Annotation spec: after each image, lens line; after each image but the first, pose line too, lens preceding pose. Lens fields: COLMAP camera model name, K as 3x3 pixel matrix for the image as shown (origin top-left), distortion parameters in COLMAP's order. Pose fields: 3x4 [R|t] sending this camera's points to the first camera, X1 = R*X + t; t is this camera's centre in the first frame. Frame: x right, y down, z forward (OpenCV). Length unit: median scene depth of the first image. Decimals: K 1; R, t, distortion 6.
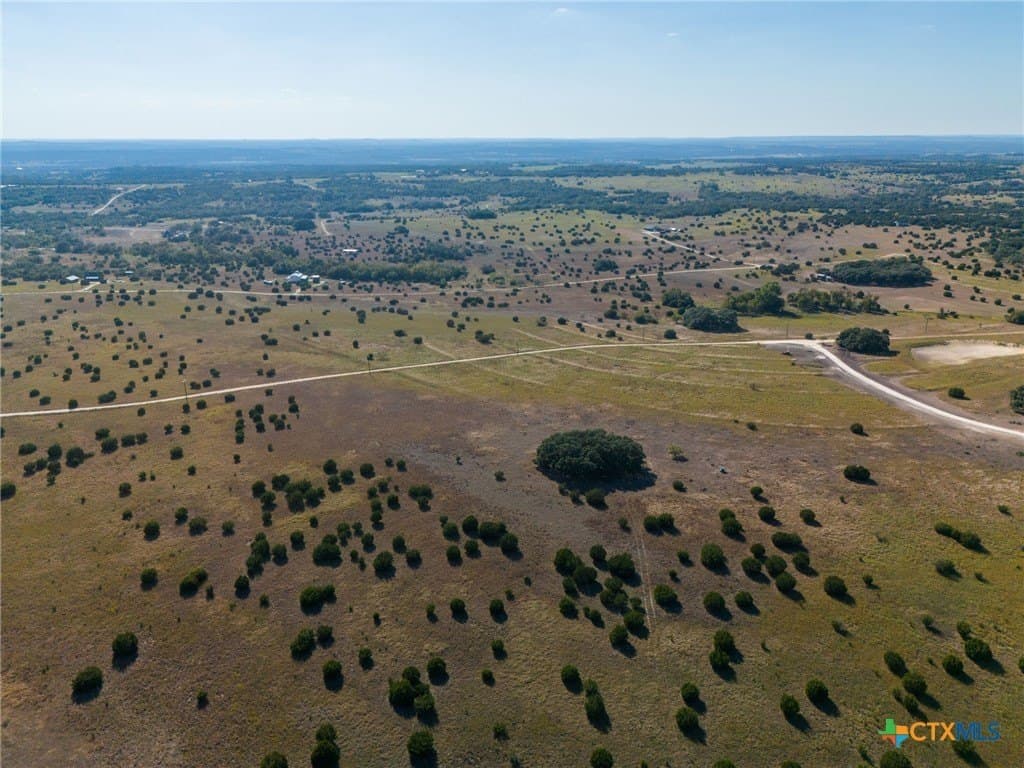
lens RADIAL K [[761.1, 0, 511.3], [0, 761.1, 405.0], [0, 0, 1]] dist [0.059655, -0.048541]
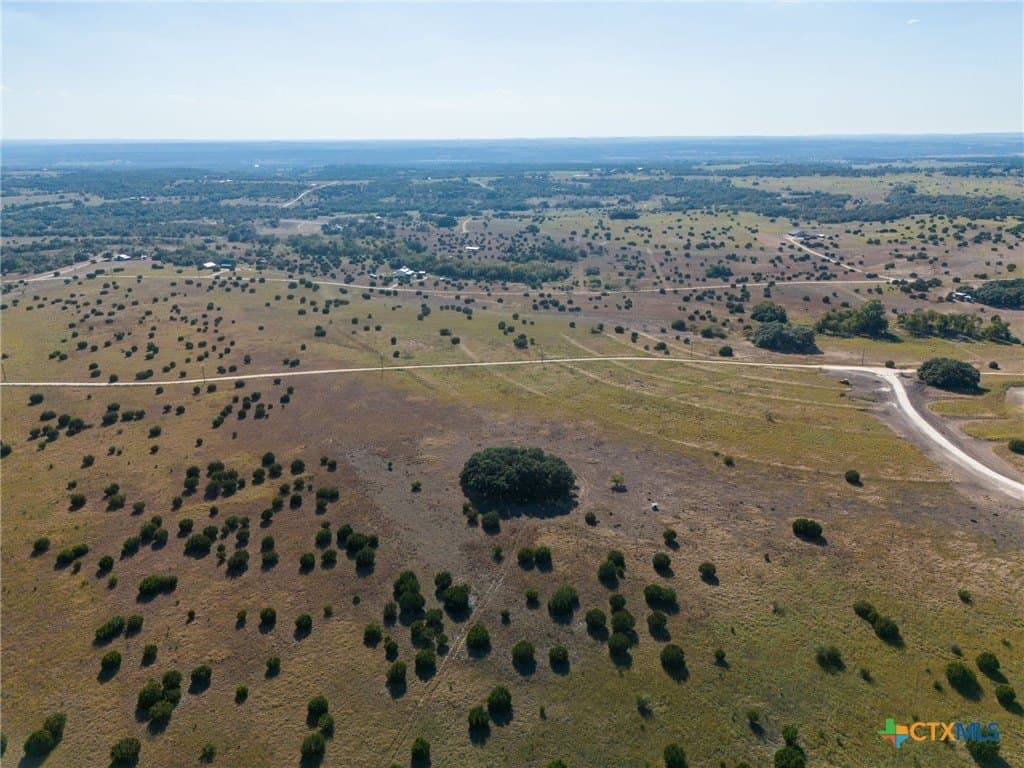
lens RADIAL K [[761.1, 0, 511.4], [0, 761.1, 398.9], [0, 0, 1]] dist [0.059655, -0.048541]
pose [[0.966069, 0.082246, -0.244838, 0.282250], [-0.083540, 0.996491, 0.005115, -0.028094], [0.244400, 0.015512, 0.969550, 0.073384]]
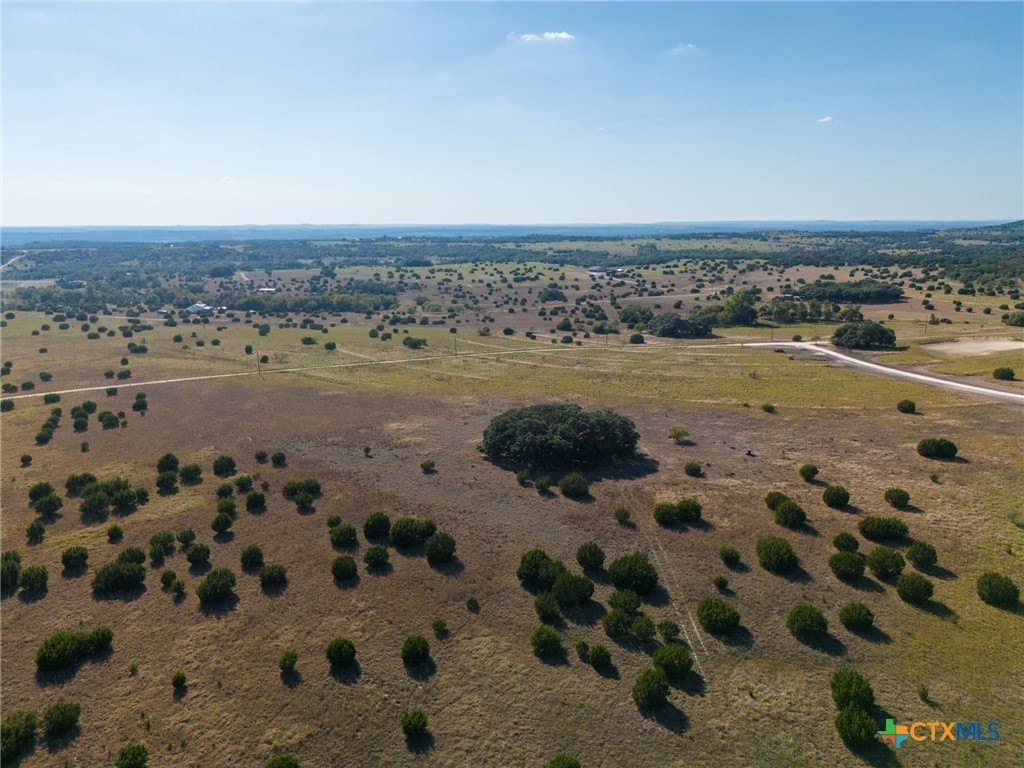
lens RADIAL K [[761.1, 0, 512.5], [0, 761.1, 393.1], [0, 0, 1]] dist [0.059655, -0.048541]
pose [[0.996724, -0.020650, 0.078203, 0.006462], [0.030086, 0.992139, -0.121472, 0.096094], [-0.075079, 0.123427, 0.989509, 0.277970]]
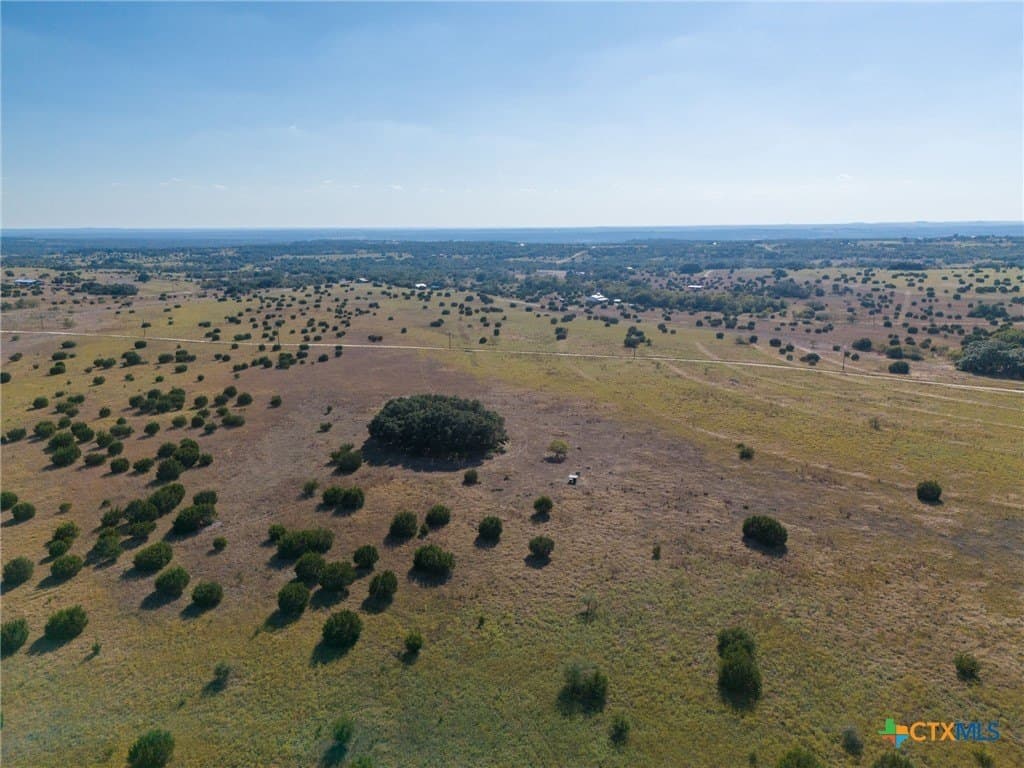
lens RADIAL K [[761.1, 0, 511.6], [0, 761.1, 387.9], [0, 0, 1]] dist [0.059655, -0.048541]
pose [[0.780585, 0.129310, -0.611527, 0.535128], [-0.206842, 0.976683, -0.057500, 0.050458], [0.589833, 0.171373, 0.789131, 0.402570]]
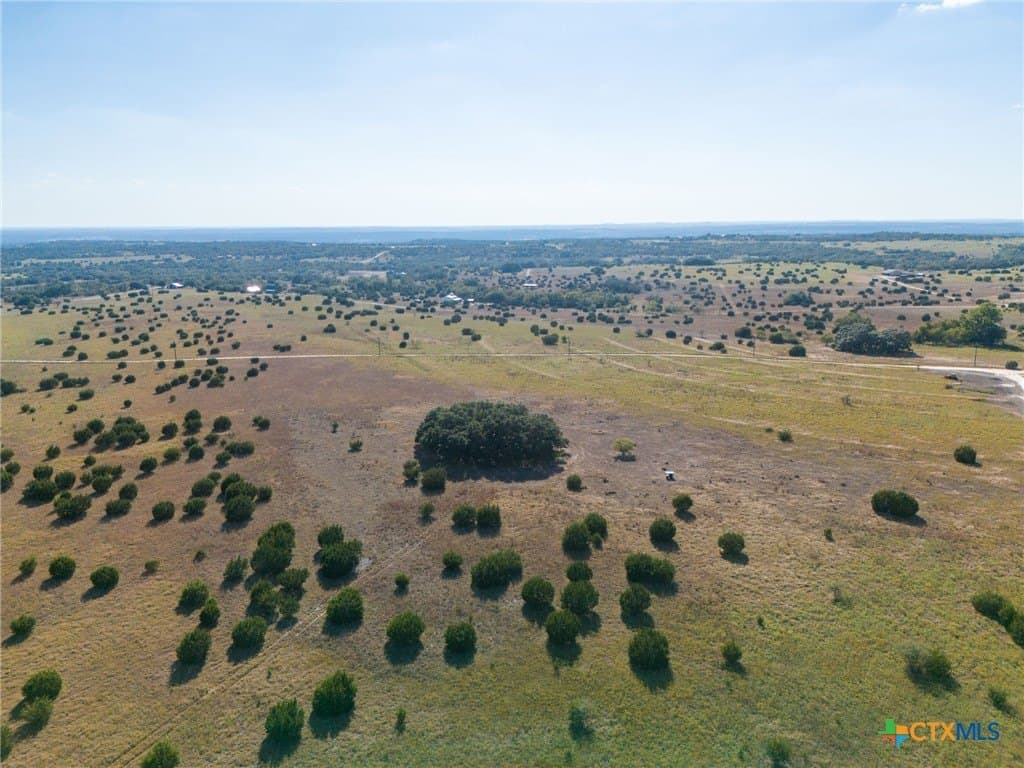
lens RADIAL K [[761.1, 0, 512.0], [0, 761.1, 386.6], [0, 0, 1]] dist [0.059655, -0.048541]
pose [[0.930084, 0.073196, -0.359980, 0.330548], [-0.119022, 0.987131, -0.106804, 0.083602], [0.347530, 0.142182, 0.926826, 0.306872]]
